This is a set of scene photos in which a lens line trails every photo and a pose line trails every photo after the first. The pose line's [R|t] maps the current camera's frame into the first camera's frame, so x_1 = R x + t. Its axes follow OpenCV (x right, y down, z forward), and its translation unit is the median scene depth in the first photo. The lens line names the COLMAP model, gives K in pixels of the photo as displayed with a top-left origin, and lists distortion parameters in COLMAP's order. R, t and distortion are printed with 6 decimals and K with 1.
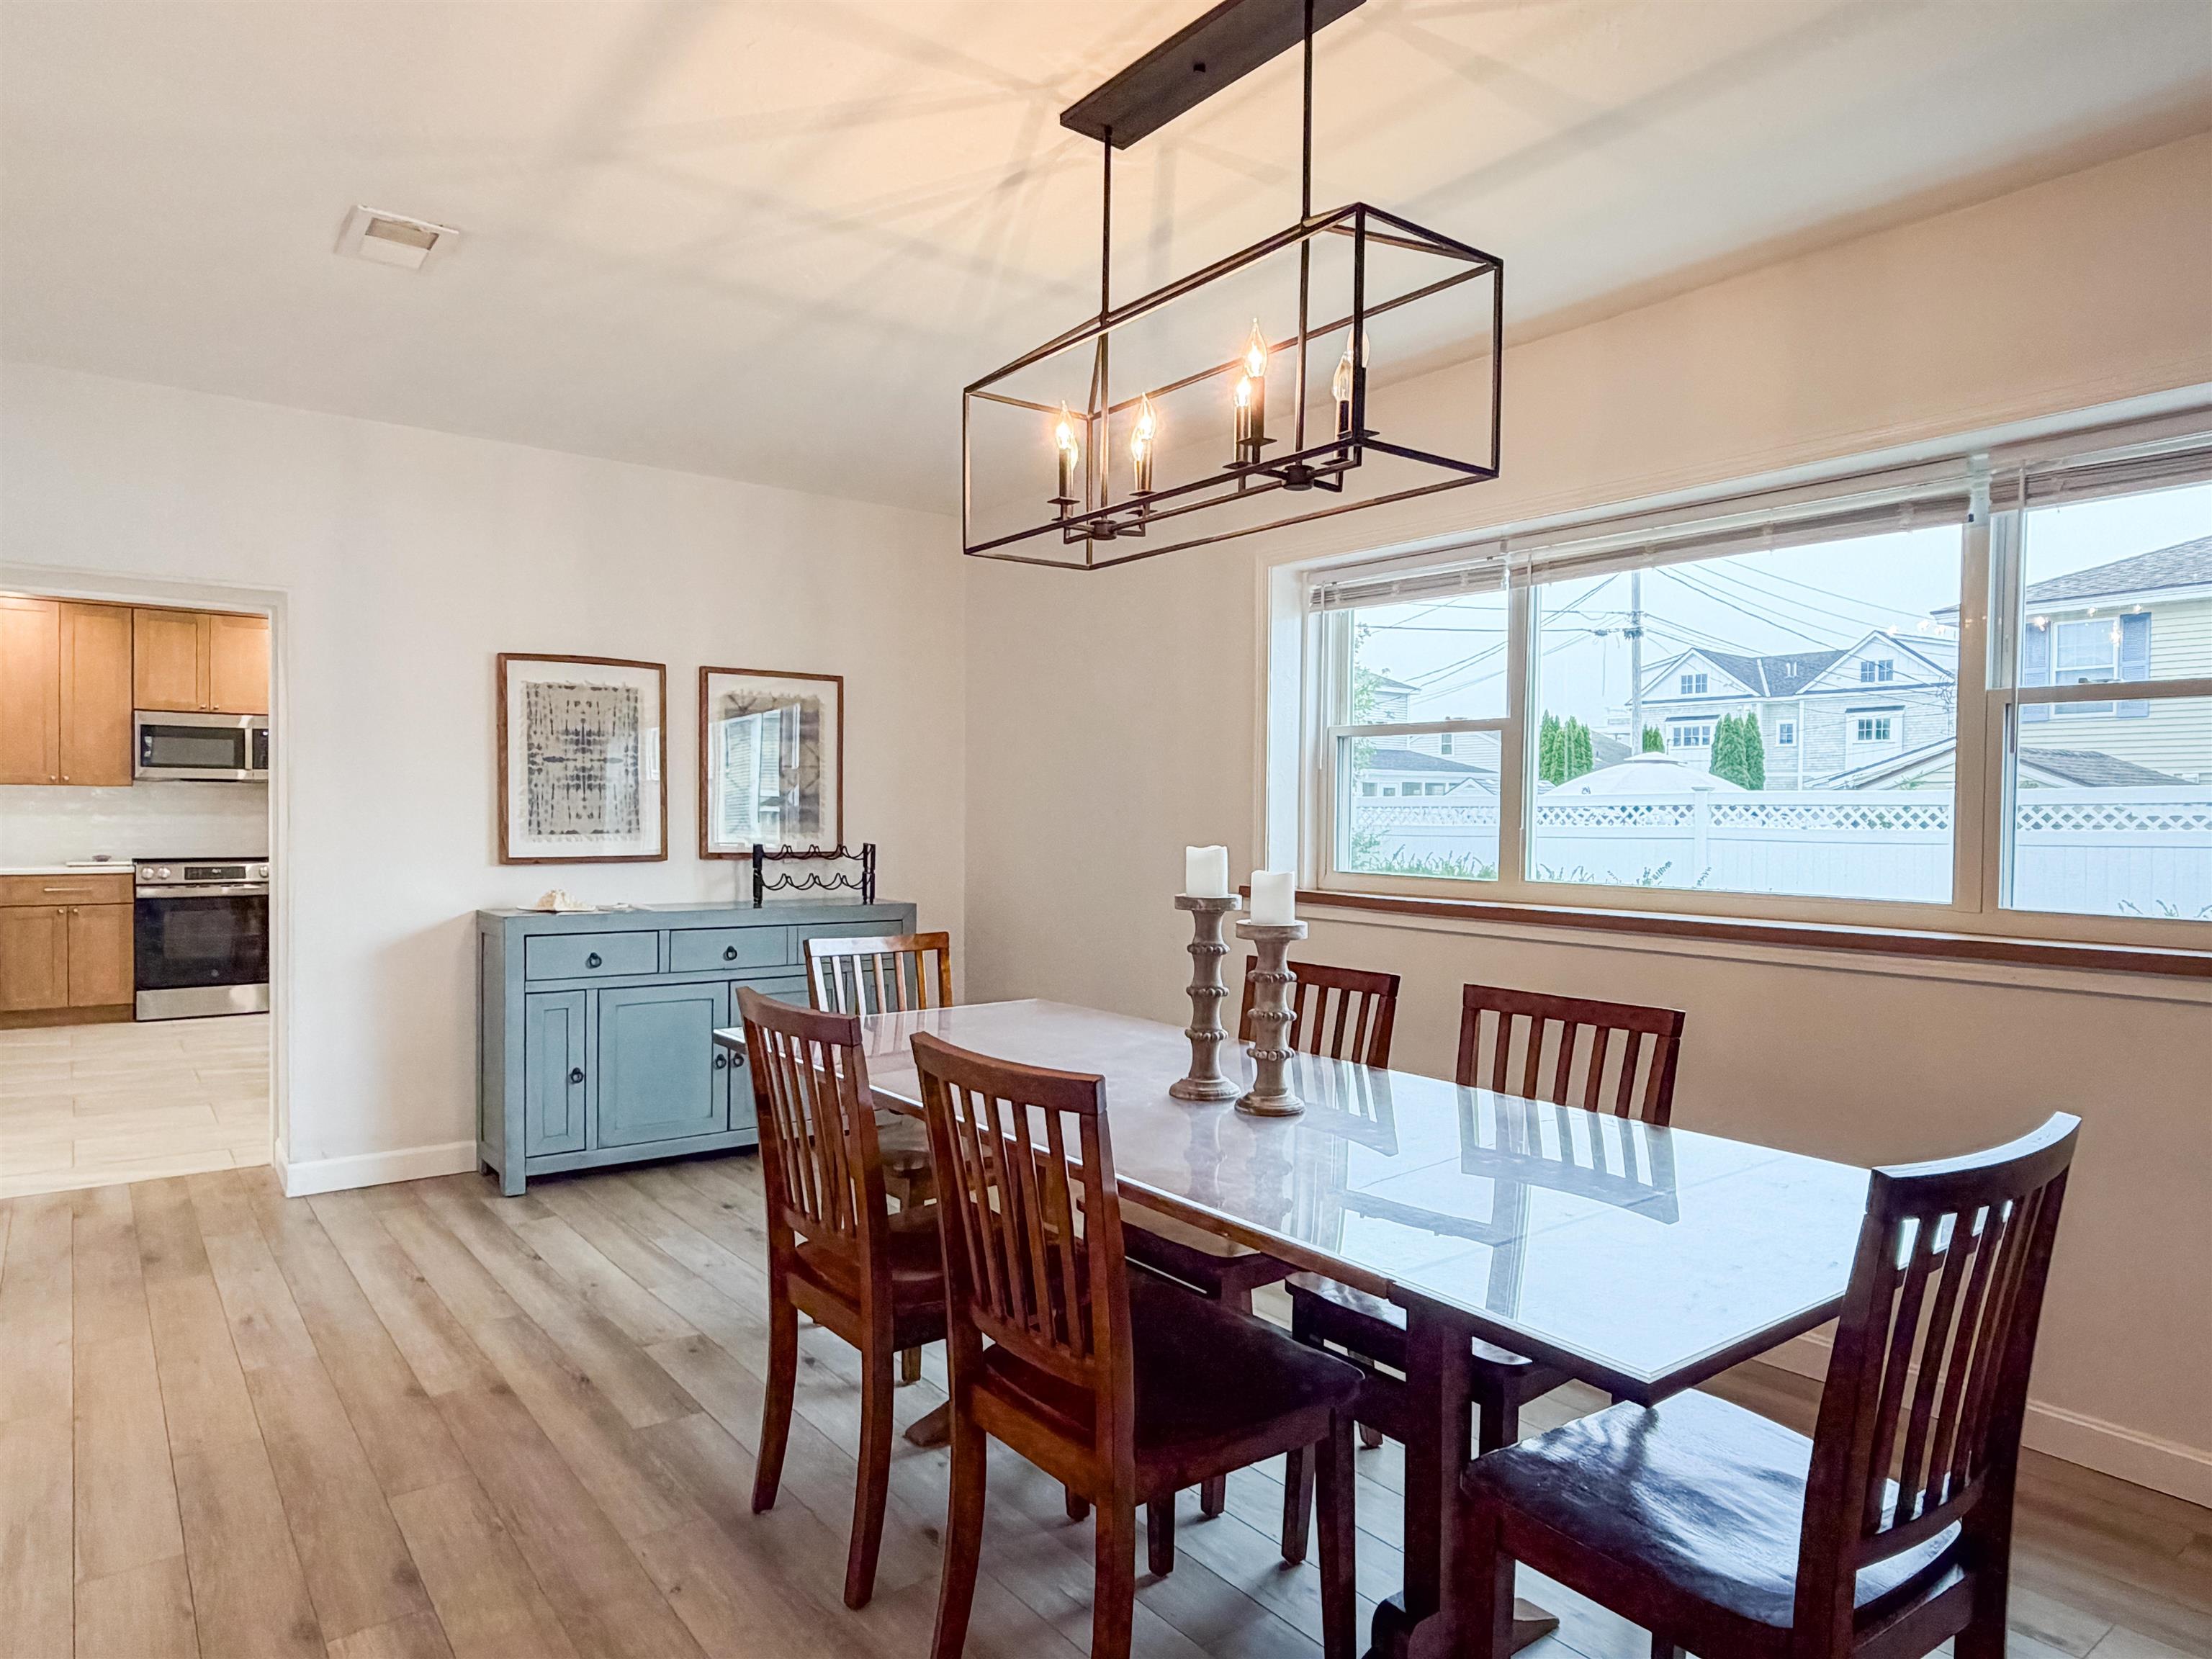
lens RADIAL K [[1344.3, 0, 1106.0], [0, 1344.3, 829.5], [0, 0, 1]] dist [0.000049, 0.000283]
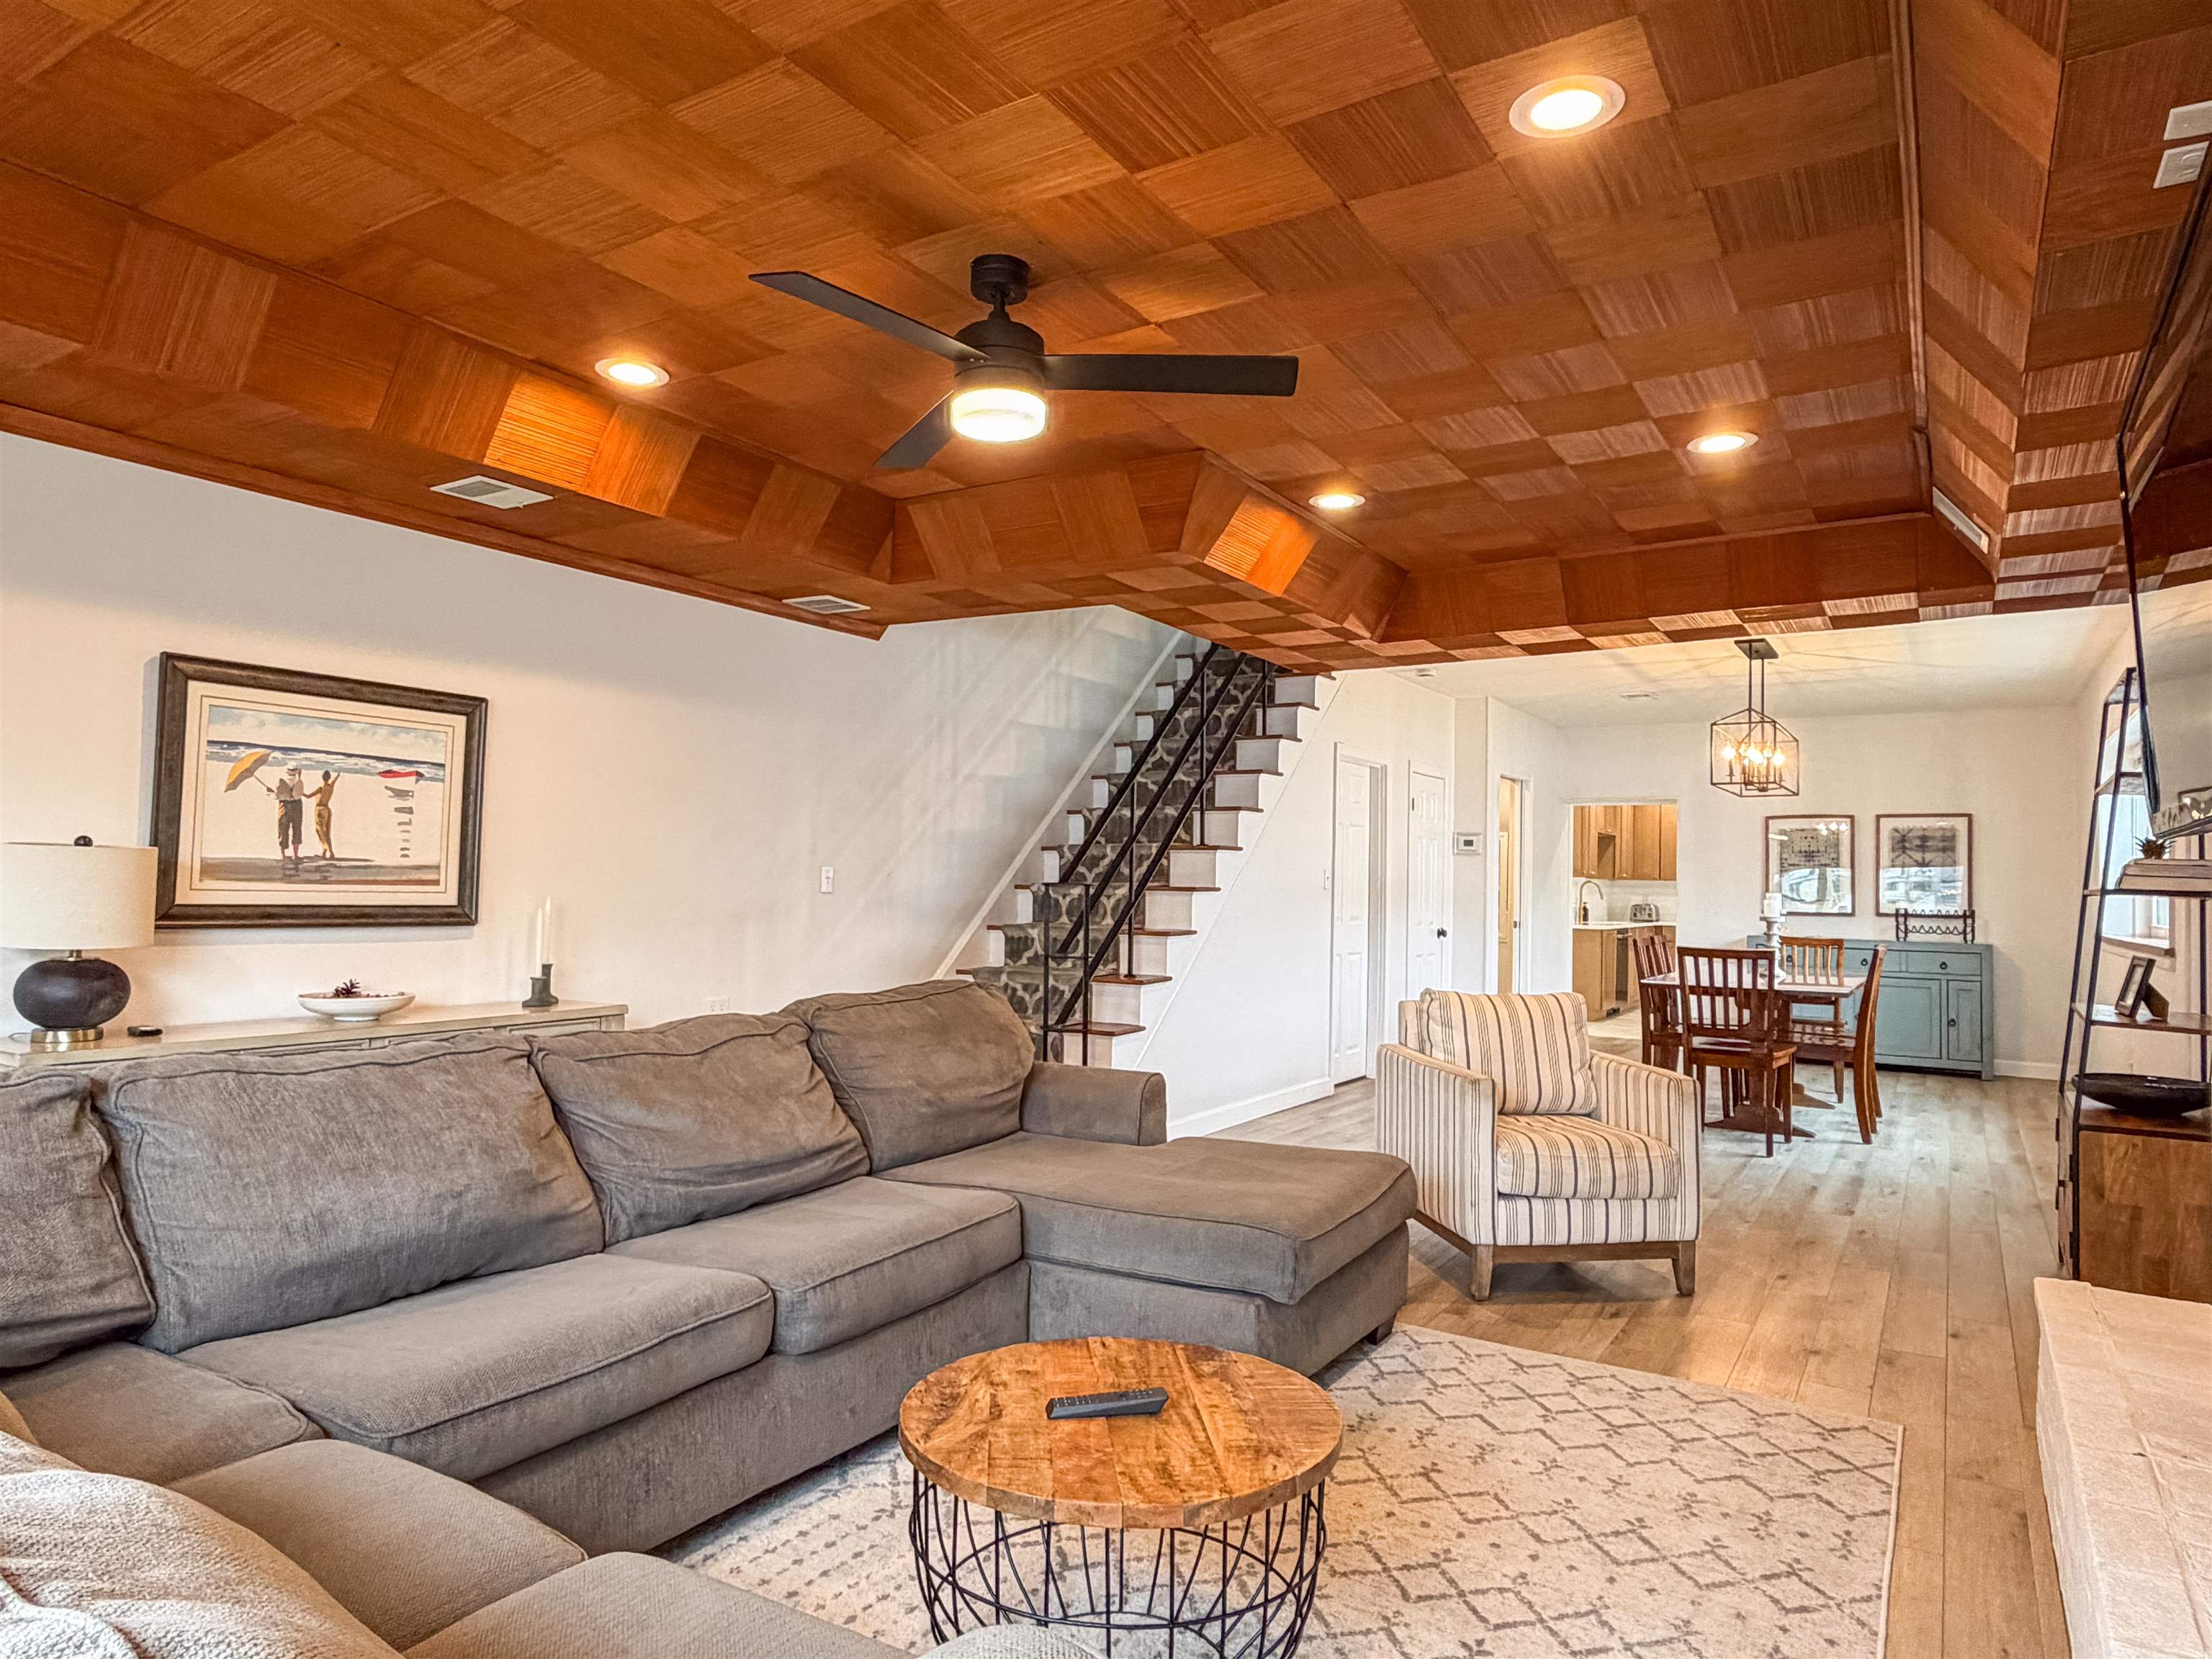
lens RADIAL K [[1344.3, 0, 1106.0], [0, 1344.3, 829.5], [0, 0, 1]] dist [0.000049, 0.000283]
pose [[0.343752, -0.040098, -0.938204, 1.241071], [-0.031869, 0.998014, -0.054331, 0.042347], [0.938520, 0.048576, 0.341791, -0.753886]]
